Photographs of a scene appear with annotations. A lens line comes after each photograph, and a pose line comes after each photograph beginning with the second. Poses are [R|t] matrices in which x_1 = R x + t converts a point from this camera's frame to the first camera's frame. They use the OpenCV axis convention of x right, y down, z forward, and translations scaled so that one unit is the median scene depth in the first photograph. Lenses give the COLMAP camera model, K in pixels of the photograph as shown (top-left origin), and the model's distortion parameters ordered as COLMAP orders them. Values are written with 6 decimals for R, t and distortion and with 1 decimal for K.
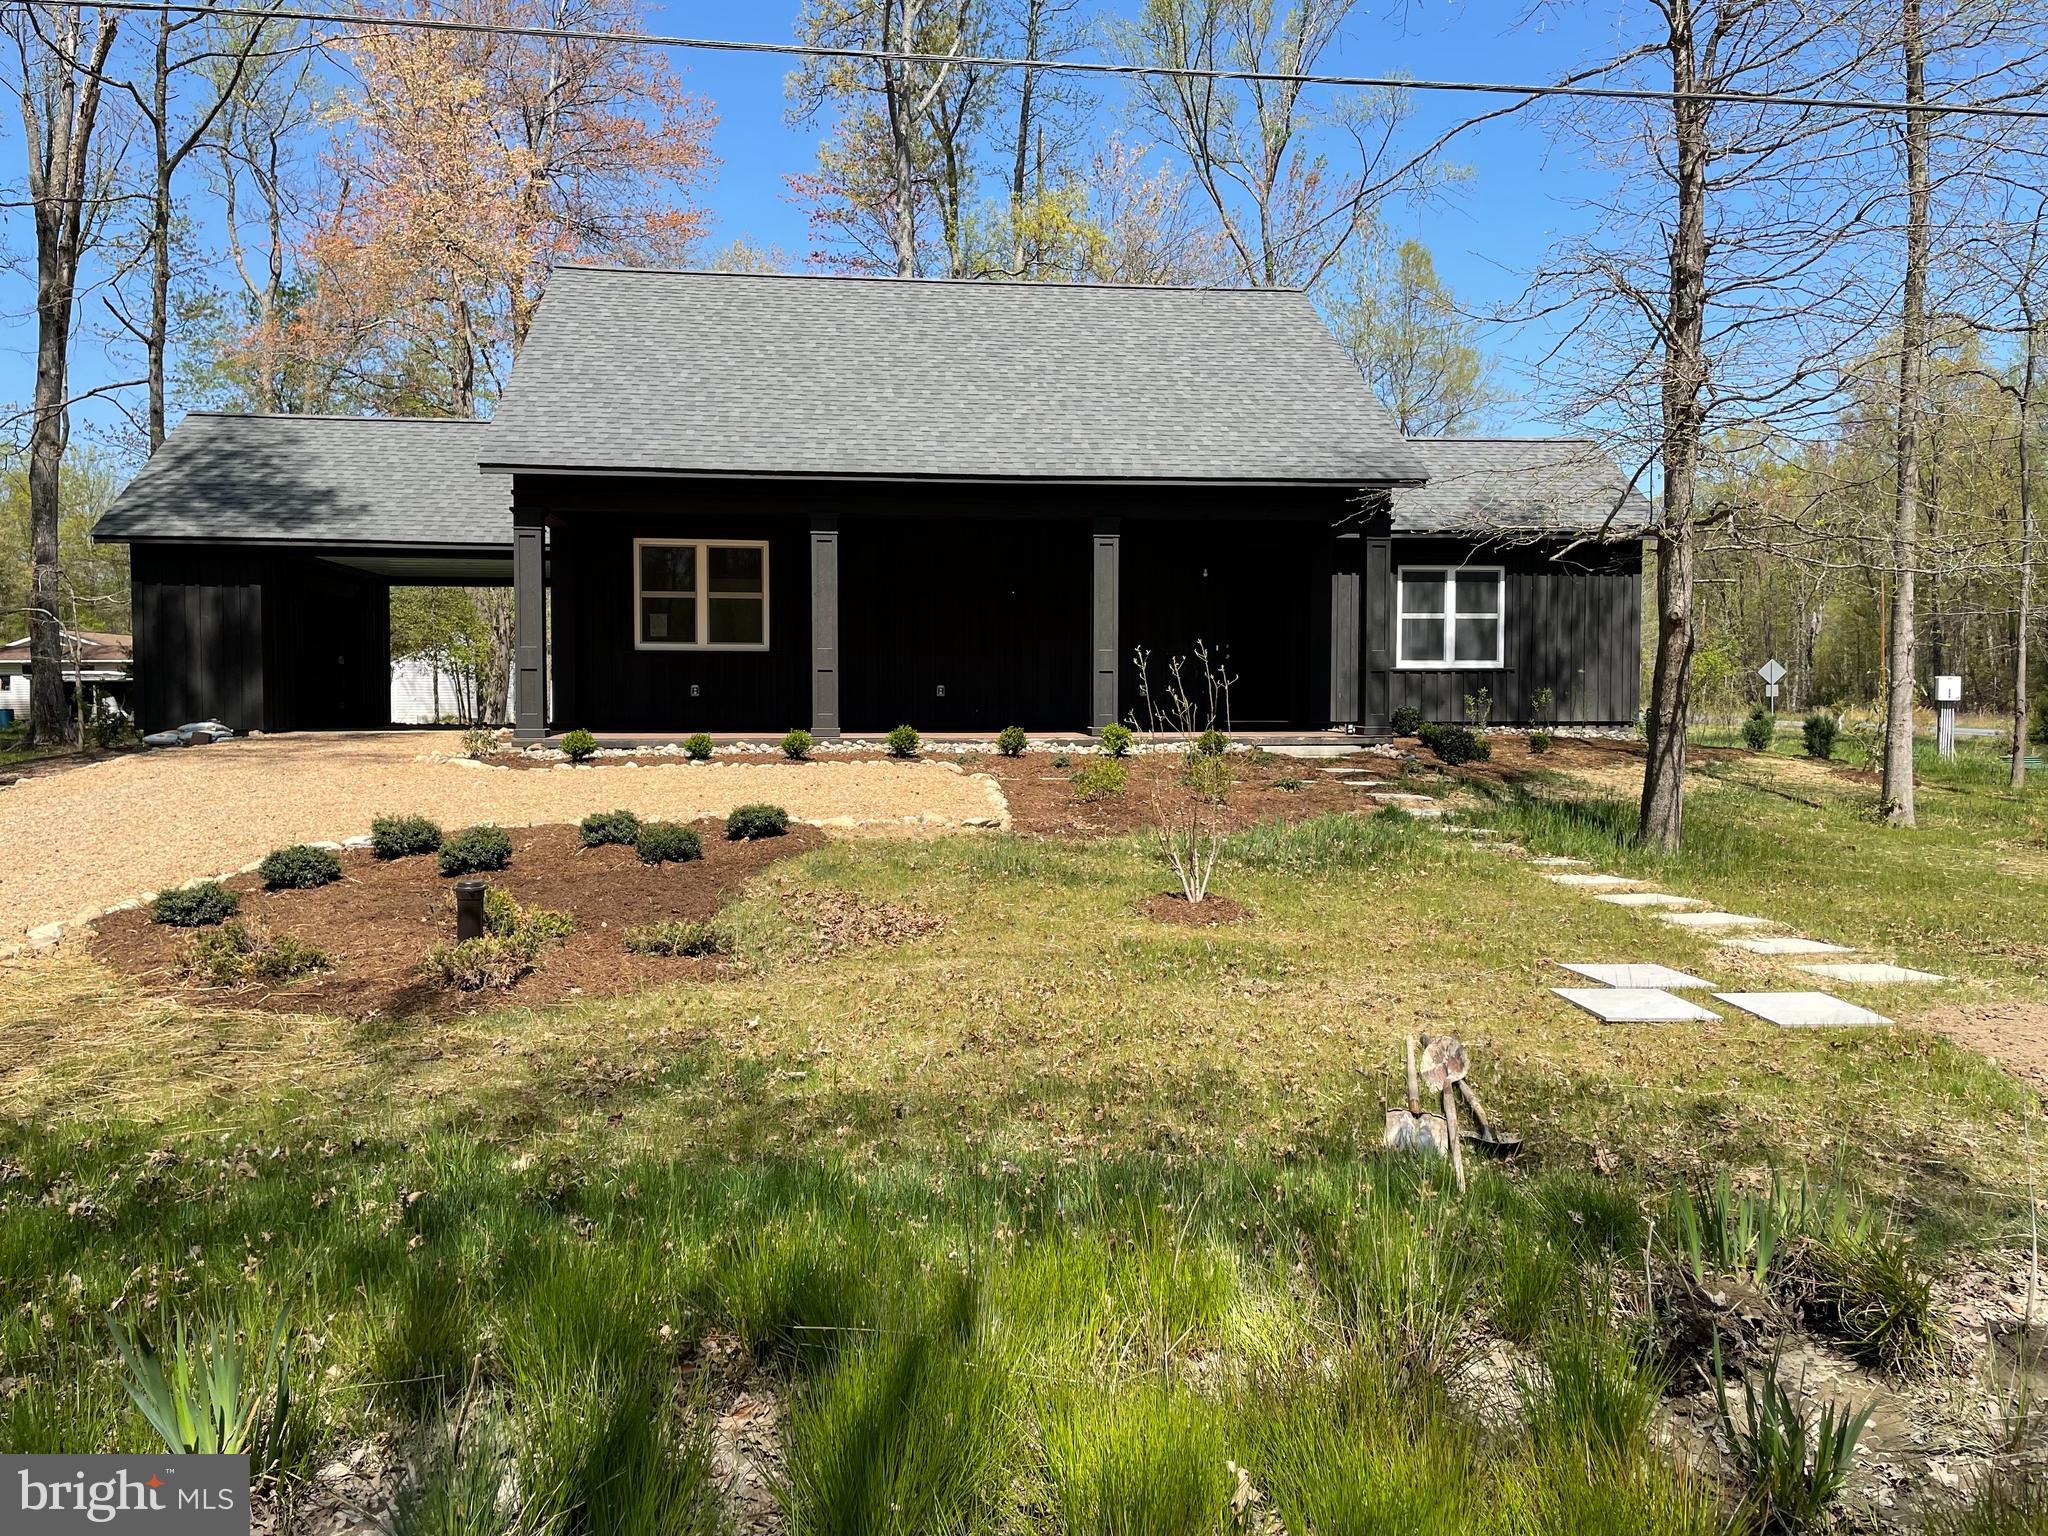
lens RADIAL K [[1520.1, 0, 1024.0], [0, 1520.1, 768.0], [0, 0, 1]] dist [0.074428, -0.106005]
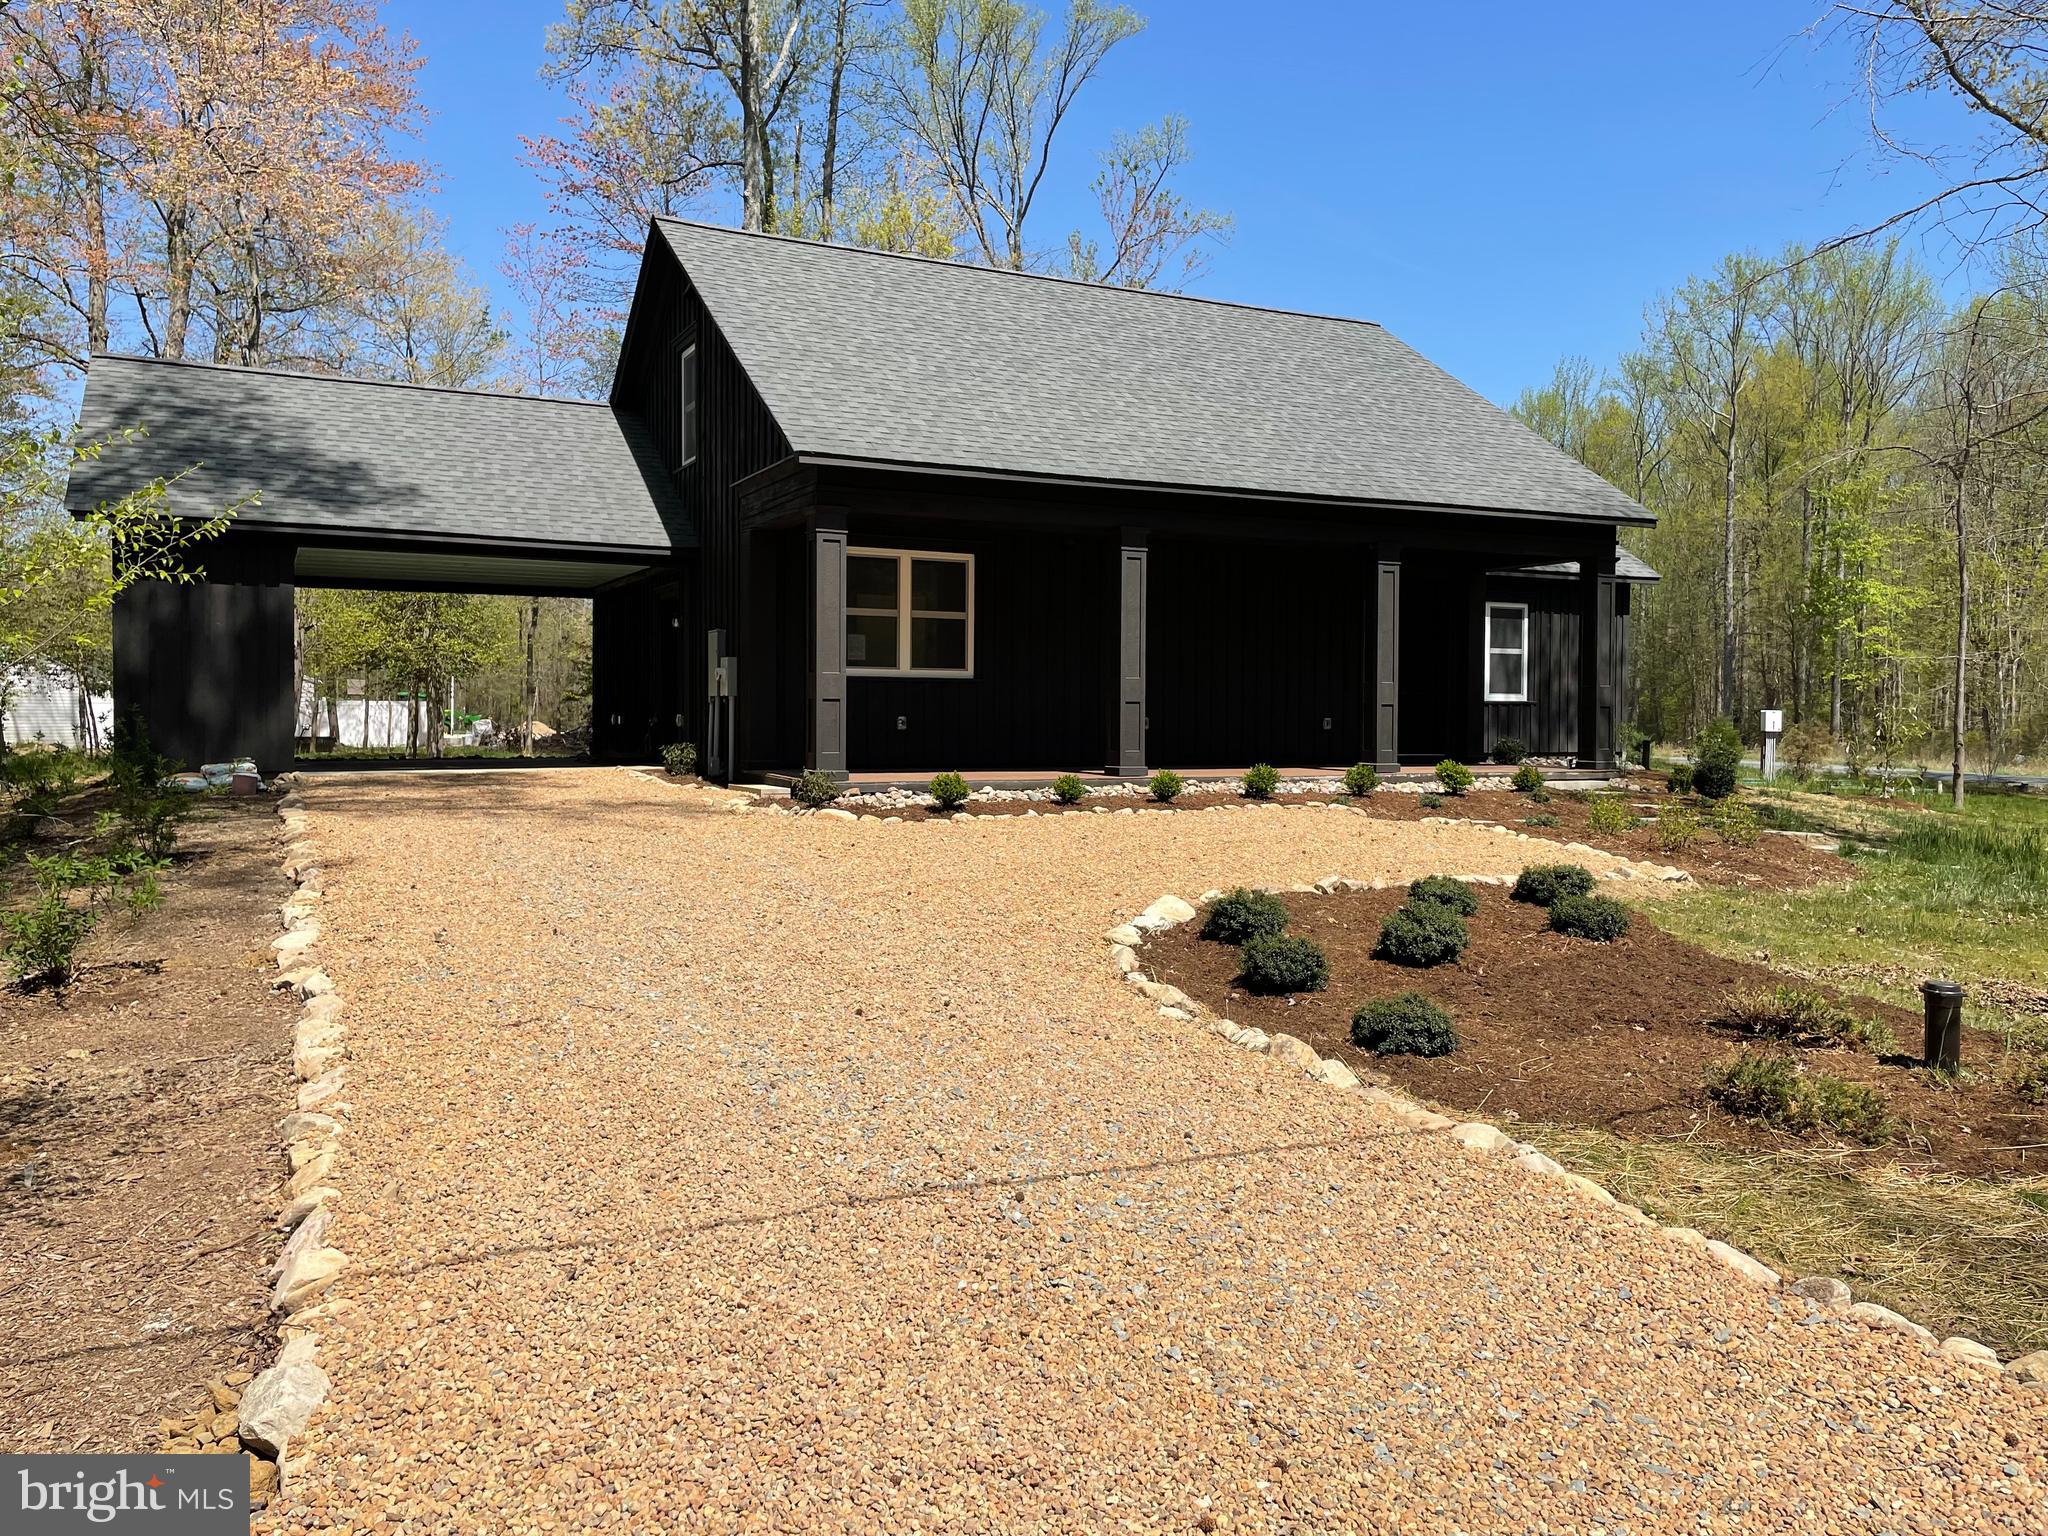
lens RADIAL K [[1520.1, 0, 1024.0], [0, 1520.1, 768.0], [0, 0, 1]] dist [0.074428, -0.106005]
pose [[0.938089, -0.008247, 0.346297, -0.445474], [0.013755, 0.999815, -0.013452, -0.012499], [-0.346122, 0.017382, 0.938029, 0.163160]]
